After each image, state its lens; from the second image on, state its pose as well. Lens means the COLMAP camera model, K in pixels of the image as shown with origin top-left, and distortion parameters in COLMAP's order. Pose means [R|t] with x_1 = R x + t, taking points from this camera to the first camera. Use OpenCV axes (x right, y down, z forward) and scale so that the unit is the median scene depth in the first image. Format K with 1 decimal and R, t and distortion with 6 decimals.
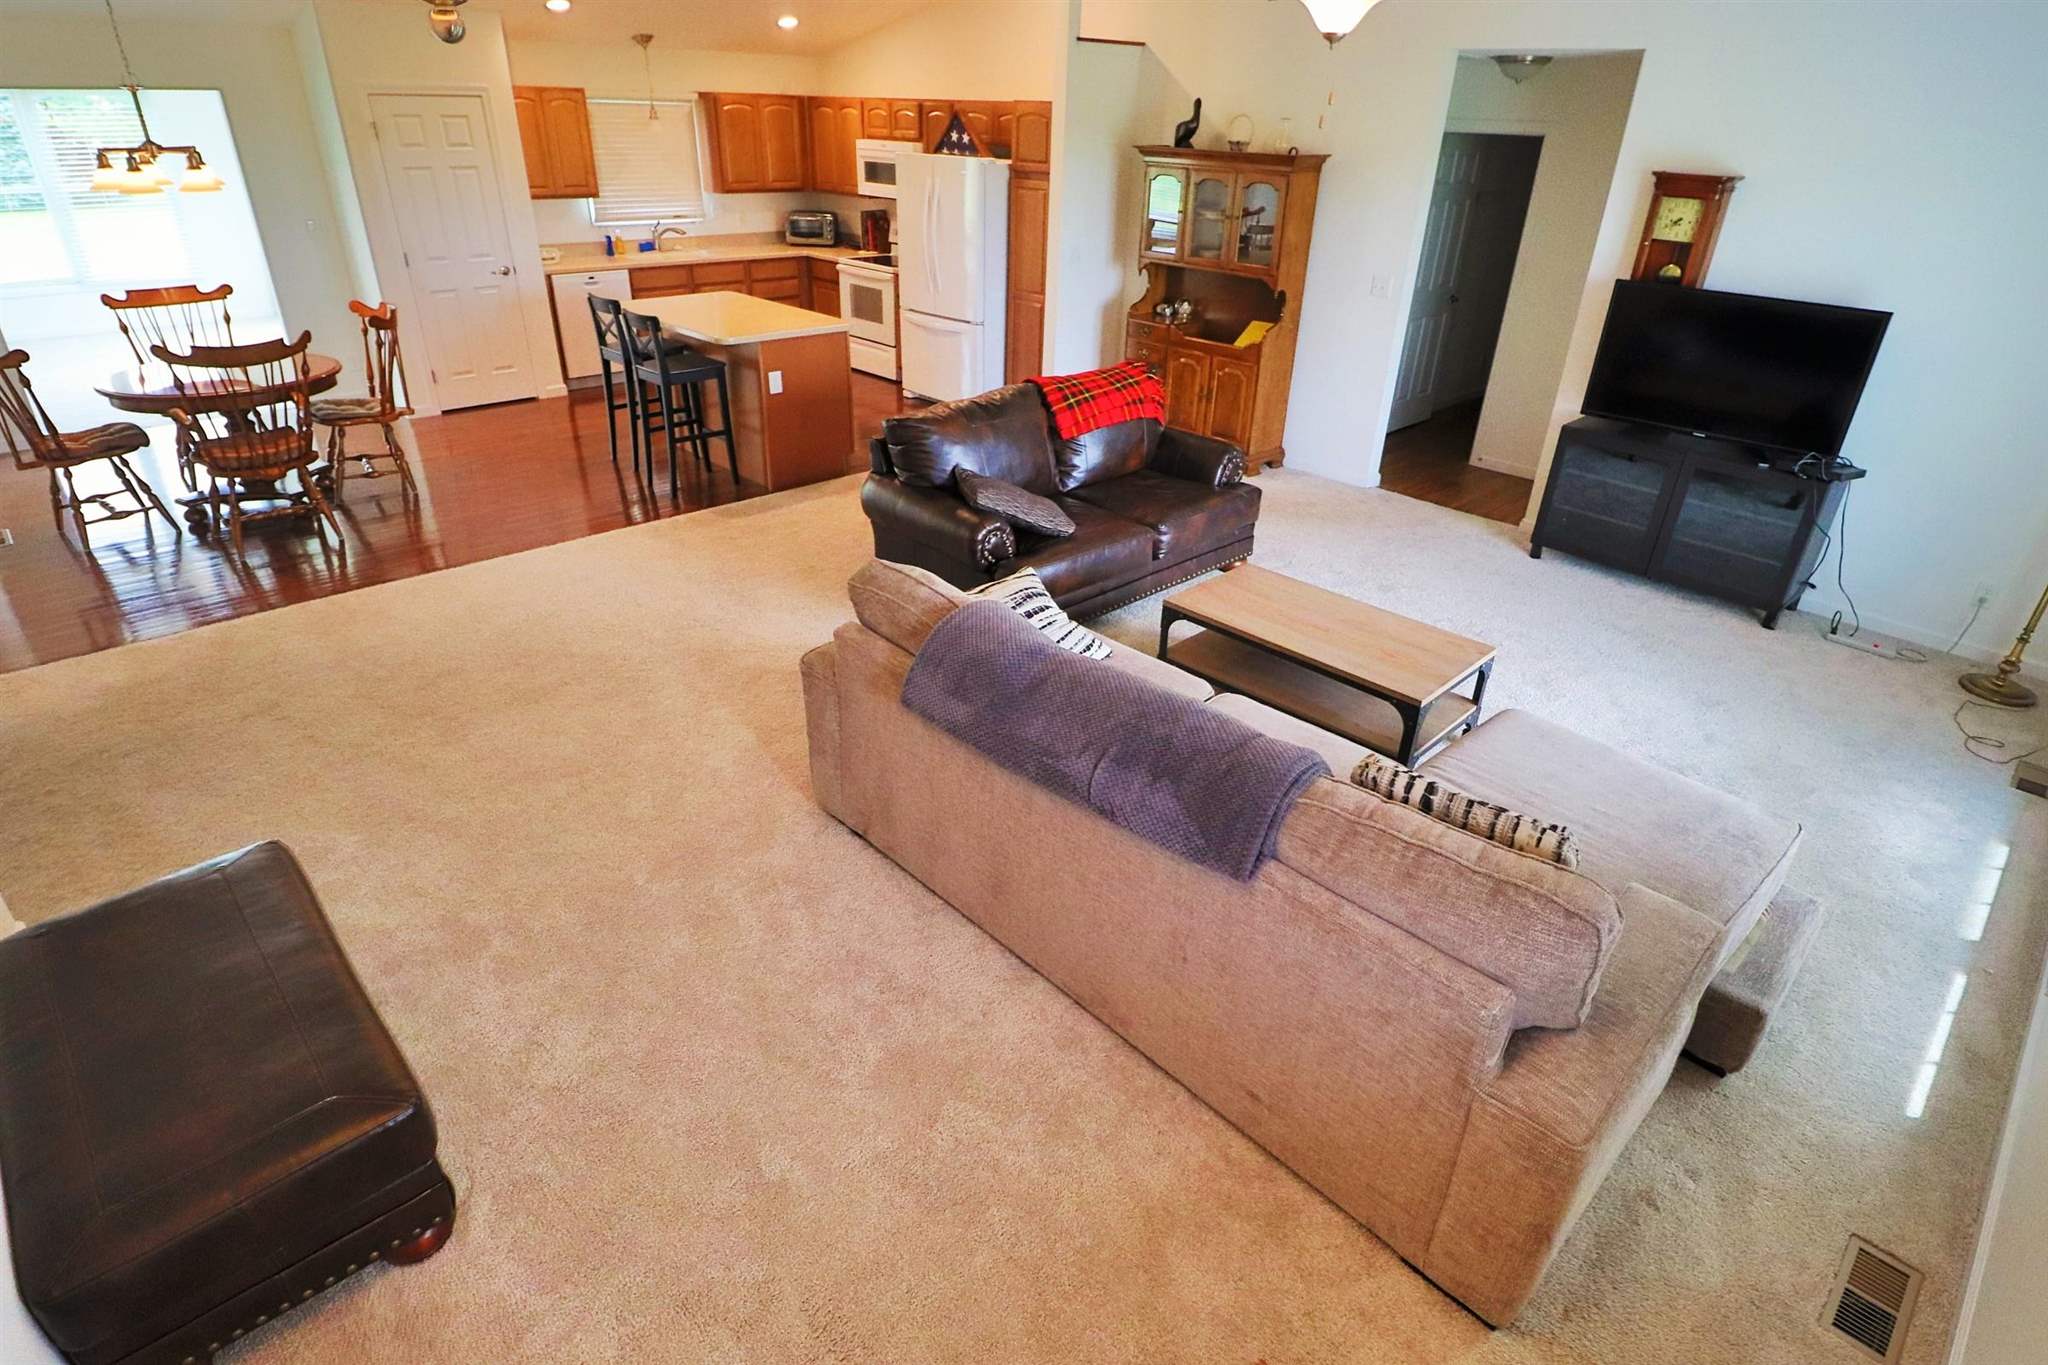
lens RADIAL K [[1060.3, 0, 1024.0], [0, 1060.3, 682.5], [0, 0, 1]] dist [-0.014281, -0.001216]
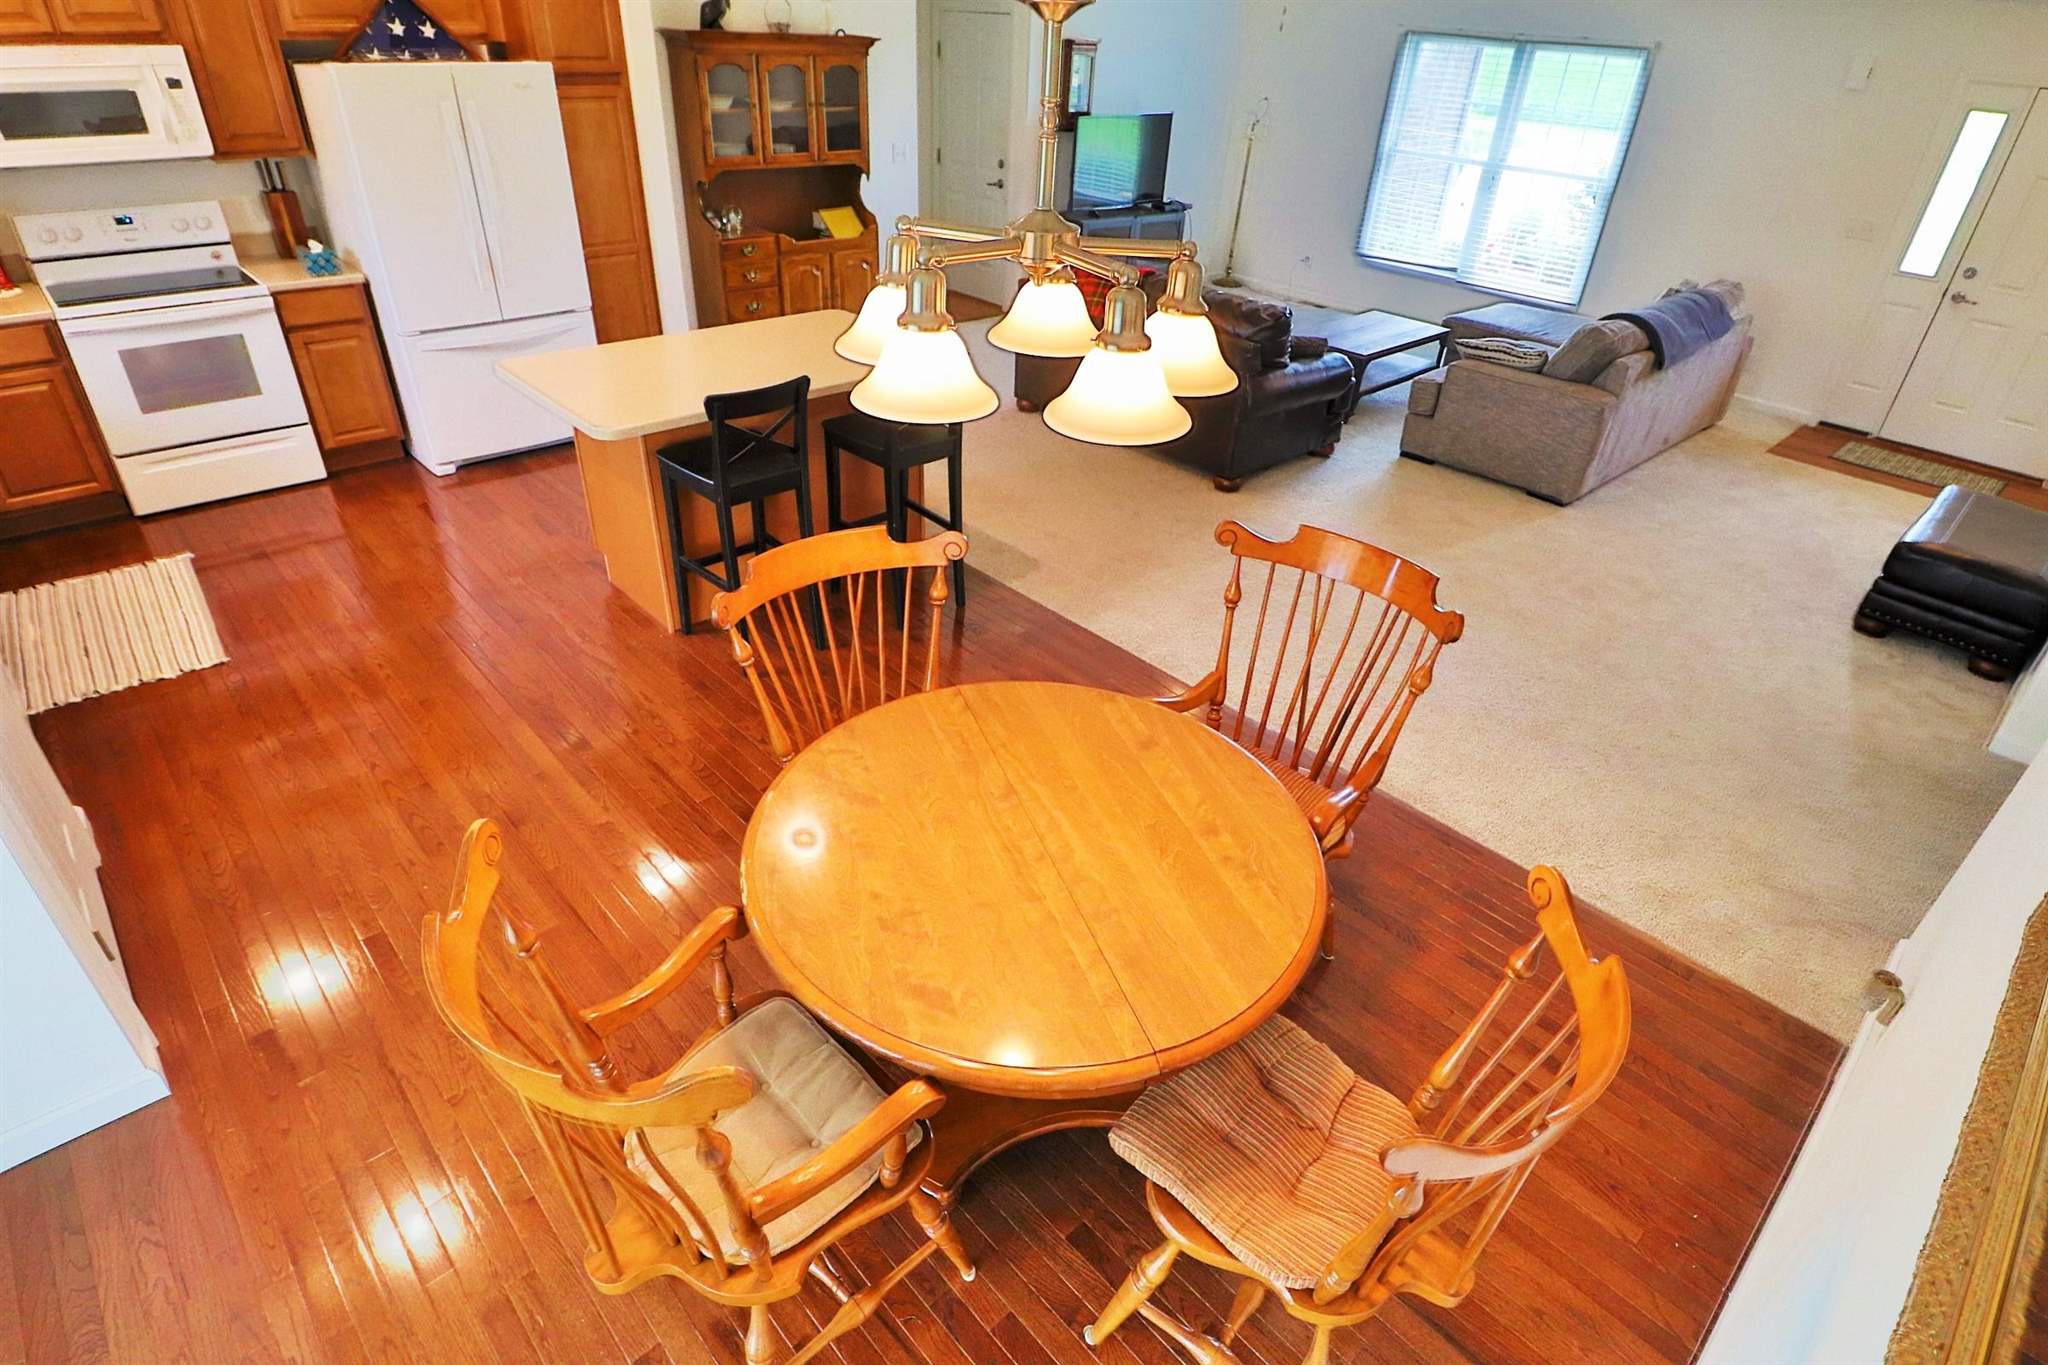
lens RADIAL K [[1056.4, 0, 1024.0], [0, 1056.4, 682.5], [0, 0, 1]] dist [0.000709, -0.011826]
pose [[0.007371, -0.560063, 0.828417, -0.731685], [0.434305, 0.748019, 0.501844, -0.366813], [-0.900736, 0.356087, 0.248752, 0.632291]]
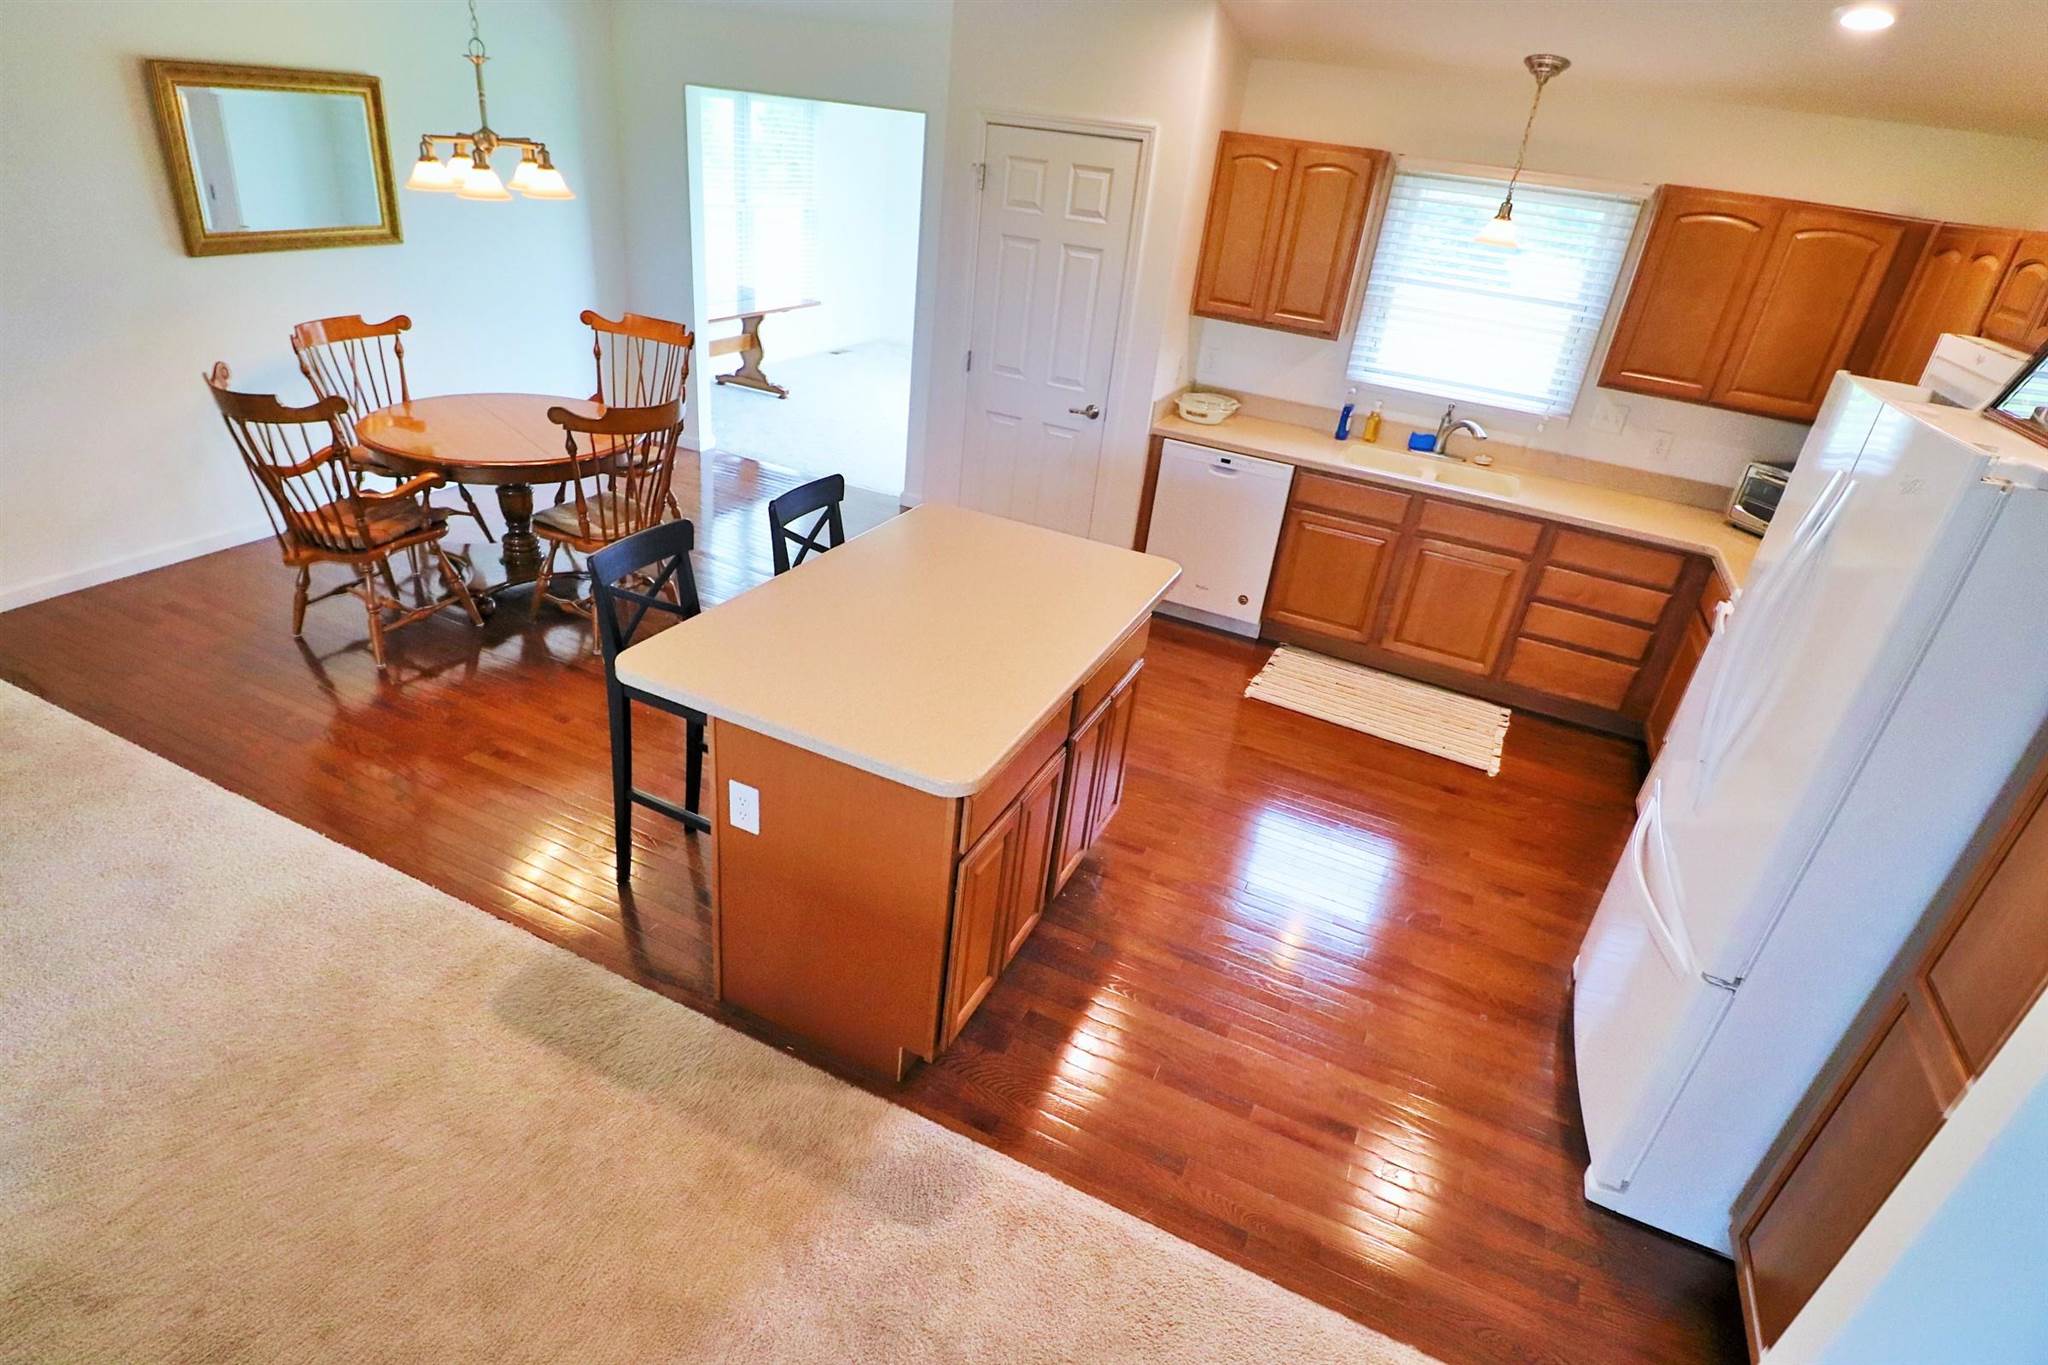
lens RADIAL K [[1056.4, 0, 1024.0], [0, 1056.4, 682.5], [0, 0, 1]] dist [0.000709, -0.011826]
pose [[0.373734, 0.441889, -0.815510, 0.078428], [-0.523252, 0.826405, 0.207995, -0.354011], [0.765852, 0.348983, 0.540075, 0.659953]]
